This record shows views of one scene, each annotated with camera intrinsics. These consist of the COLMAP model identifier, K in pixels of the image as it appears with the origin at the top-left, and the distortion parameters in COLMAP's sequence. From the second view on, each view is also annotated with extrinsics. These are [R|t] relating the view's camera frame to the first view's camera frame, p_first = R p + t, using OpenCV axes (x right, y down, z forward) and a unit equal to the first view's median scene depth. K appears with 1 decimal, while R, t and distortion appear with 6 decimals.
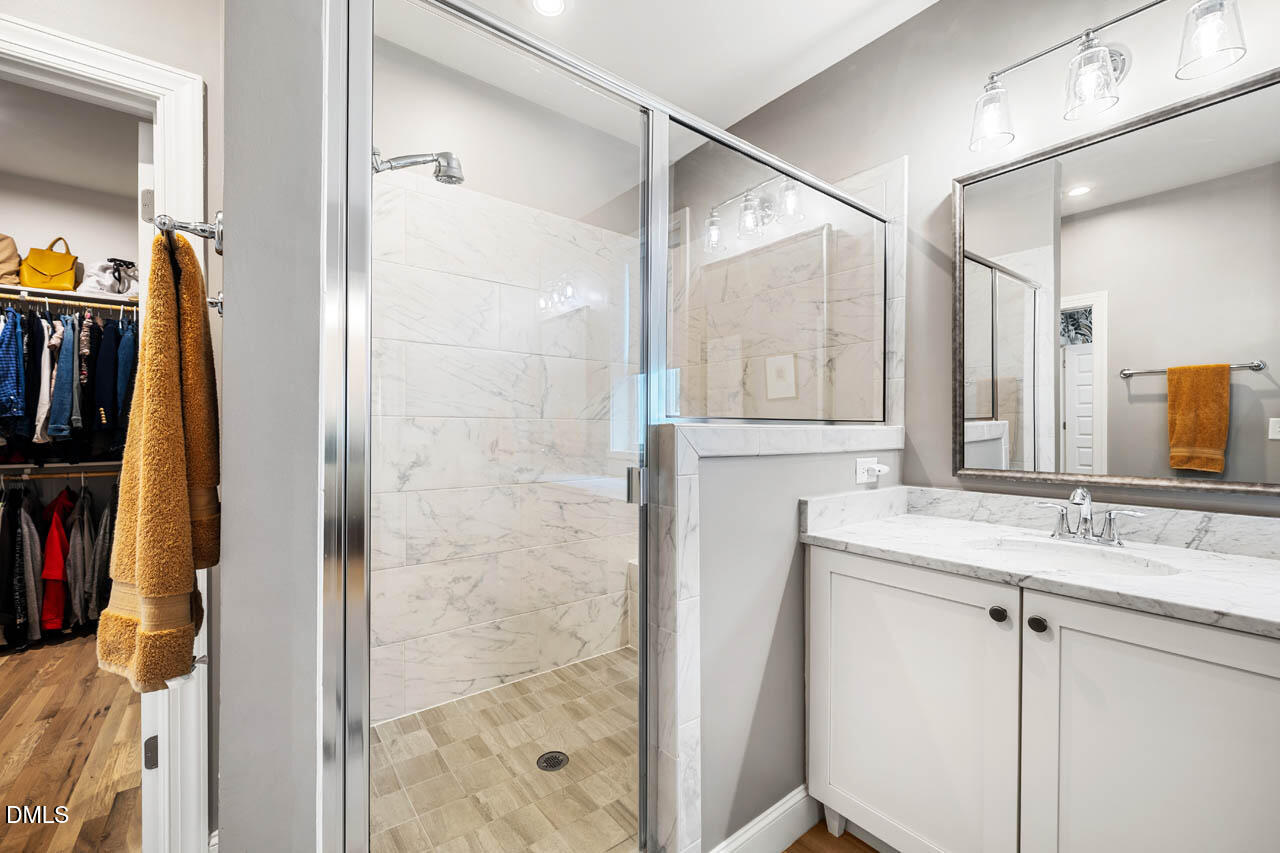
lens RADIAL K [[526.5, 0, 638.9], [0, 526.5, 431.7], [0, 0, 1]] dist [-0.000311, -0.000116]
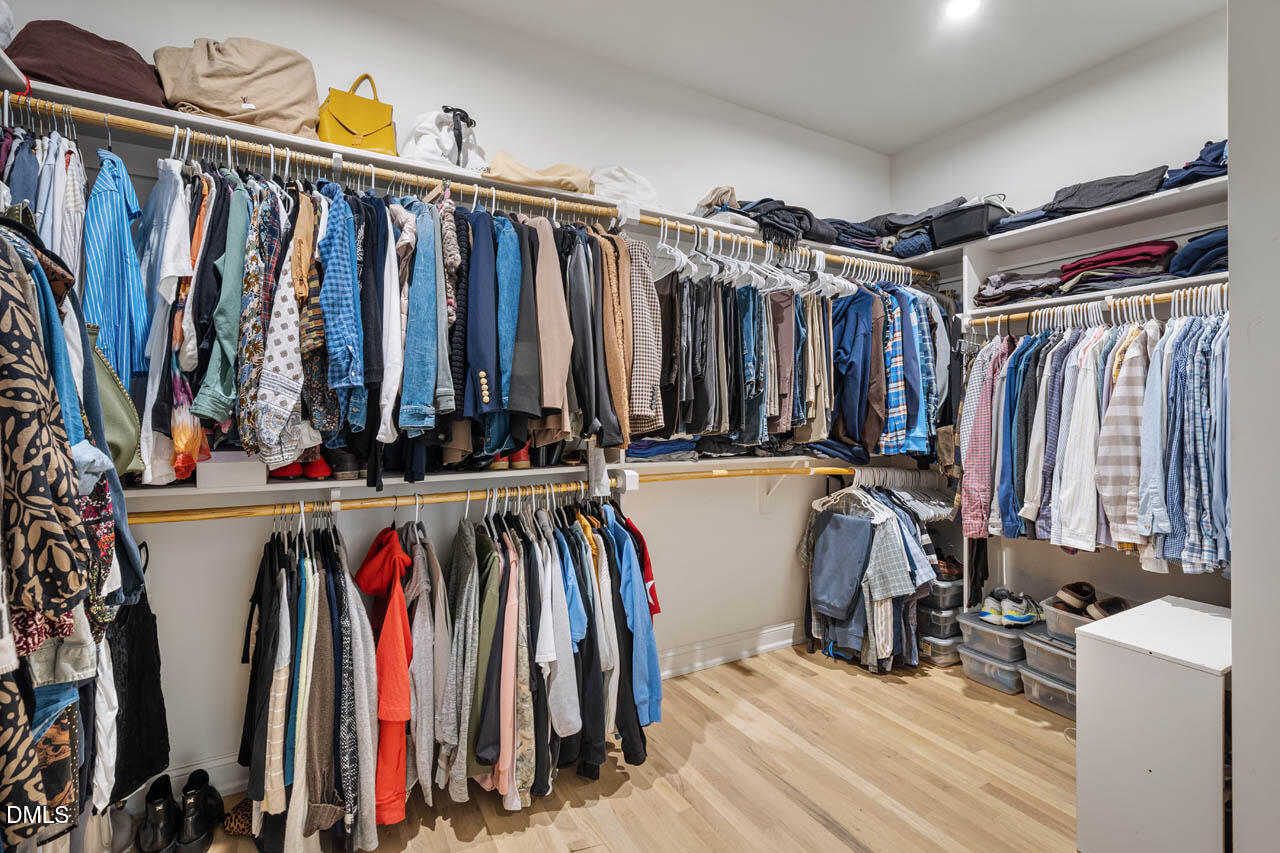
lens RADIAL K [[589.3, 0, 650.7], [0, 589.3, 396.0], [0, 0, 1]] dist [0.000271, 0.000124]
pose [[0.990332, -0.004972, -0.138628, -0.782449], [0.000975, 0.999582, -0.028881, -0.005495], [0.138713, 0.028467, 0.989923, 0.468369]]
